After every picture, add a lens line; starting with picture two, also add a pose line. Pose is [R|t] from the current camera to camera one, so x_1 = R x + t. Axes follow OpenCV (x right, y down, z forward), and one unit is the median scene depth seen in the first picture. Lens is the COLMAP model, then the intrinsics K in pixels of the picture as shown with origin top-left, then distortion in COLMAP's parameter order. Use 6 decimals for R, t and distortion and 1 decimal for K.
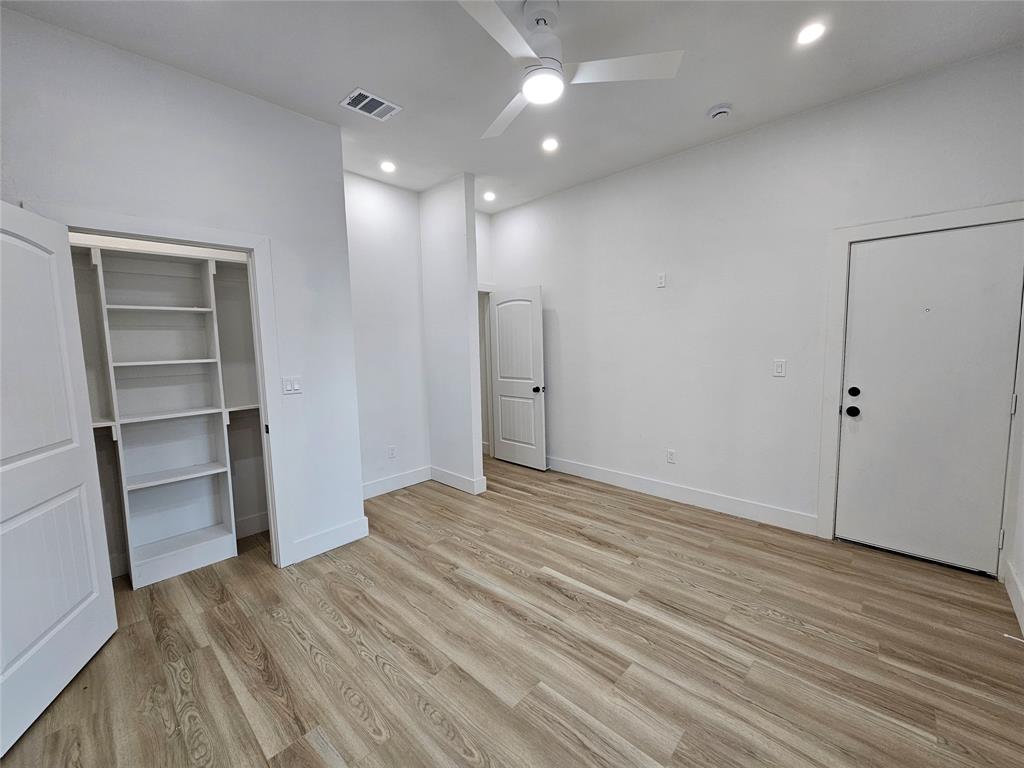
lens RADIAL K [[418.1, 0, 520.5], [0, 418.1, 385.7], [0, 0, 1]] dist [-0.002069, 0.000984]
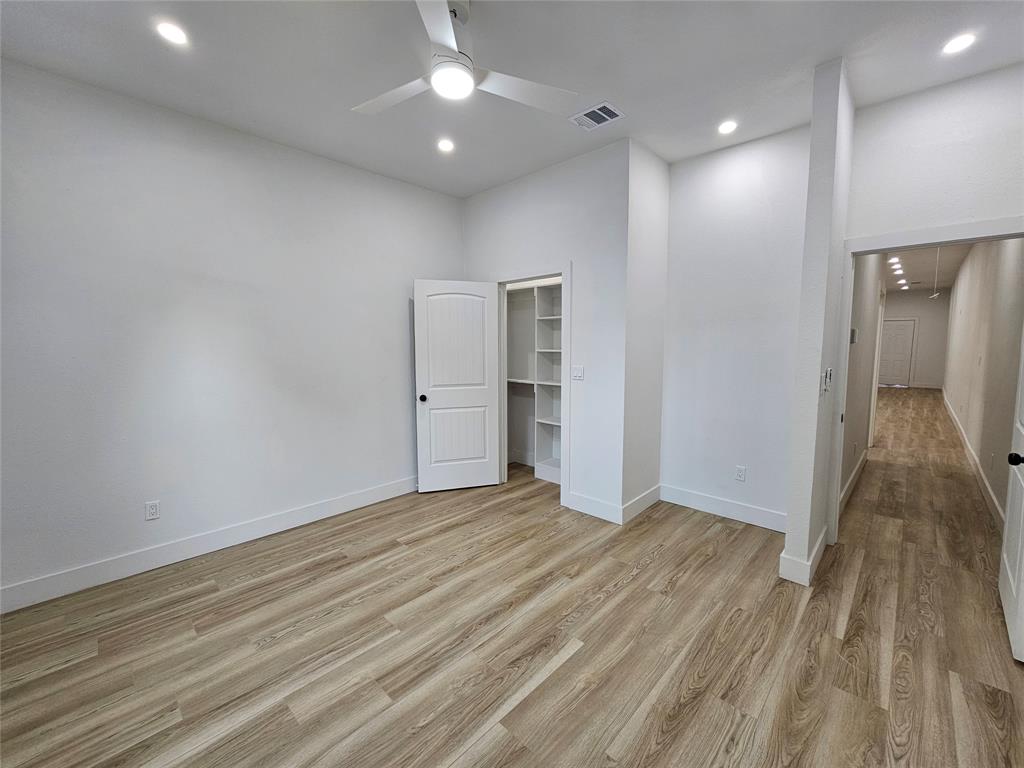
lens RADIAL K [[418.1, 0, 512.1], [0, 418.1, 383.1], [0, 0, 1]] dist [-0.002069, 0.000984]
pose [[-0.024699, 0.119855, -0.992484, 0.821421], [-0.099966, 0.987515, 0.121742, -0.118643], [0.994684, 0.102222, -0.012409, 0.911256]]
